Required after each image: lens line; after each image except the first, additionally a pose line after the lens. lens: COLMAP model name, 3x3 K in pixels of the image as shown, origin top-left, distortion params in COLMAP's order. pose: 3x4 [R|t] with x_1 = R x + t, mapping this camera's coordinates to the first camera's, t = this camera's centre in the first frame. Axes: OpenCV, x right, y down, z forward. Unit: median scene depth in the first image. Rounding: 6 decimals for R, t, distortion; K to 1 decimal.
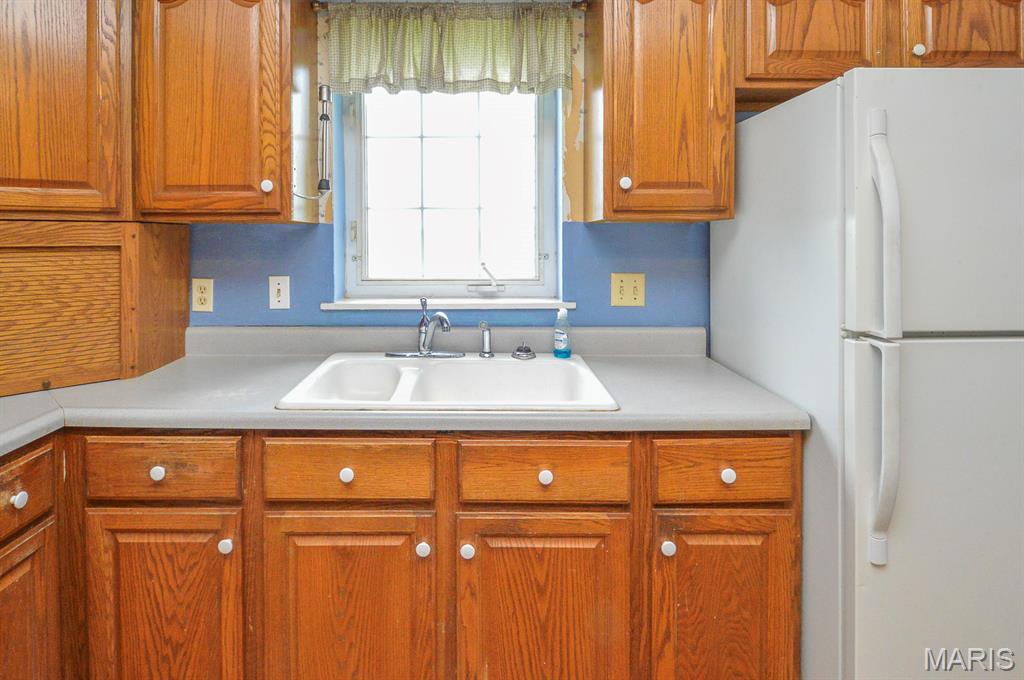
lens RADIAL K [[559.3, 0, 482.1], [0, 559.3, 245.2], [0, 0, 1]] dist [-0.003253, -0.012778]
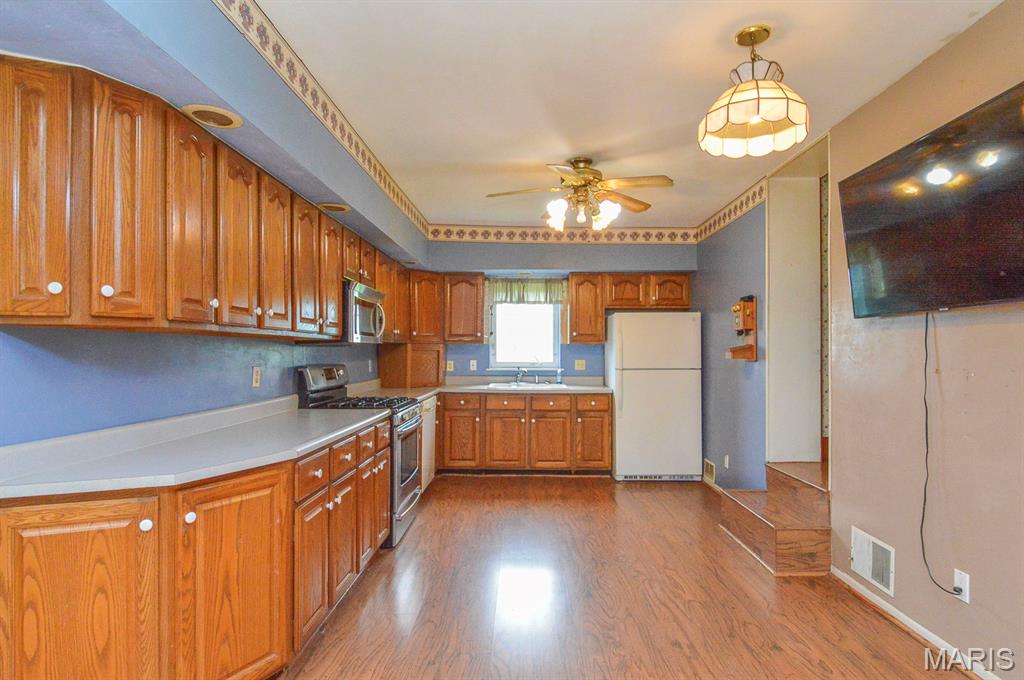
lens RADIAL K [[559.3, 0, 513.2], [0, 559.3, 345.4], [0, 0, 1]] dist [-0.003253, -0.012778]
pose [[0.999915, 0.005958, -0.011633, -0.106393], [-0.006166, 0.999821, -0.017900, 0.030813], [0.011524, 0.017970, 0.999772, -2.625482]]
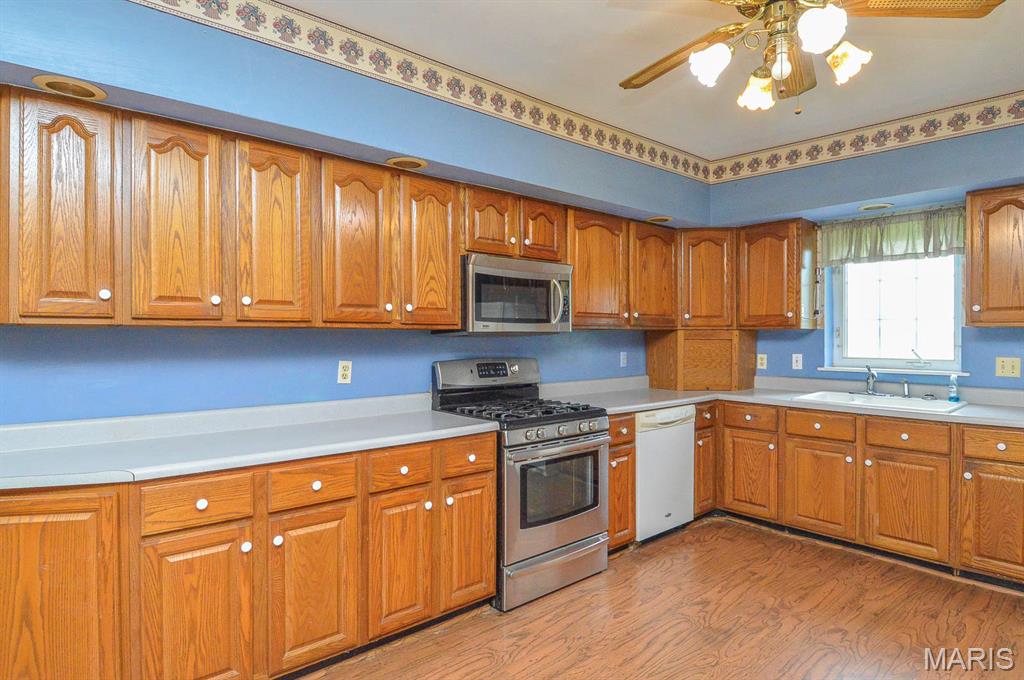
lens RADIAL K [[559.3, 0, 512.5], [0, 559.3, 339.9], [0, 0, 1]] dist [-0.003253, -0.012778]
pose [[0.649862, 0.006777, -0.760022, 0.644677], [-0.005945, 0.999975, 0.003834, 0.000655], [0.760029, 0.002027, 0.649886, -1.421435]]
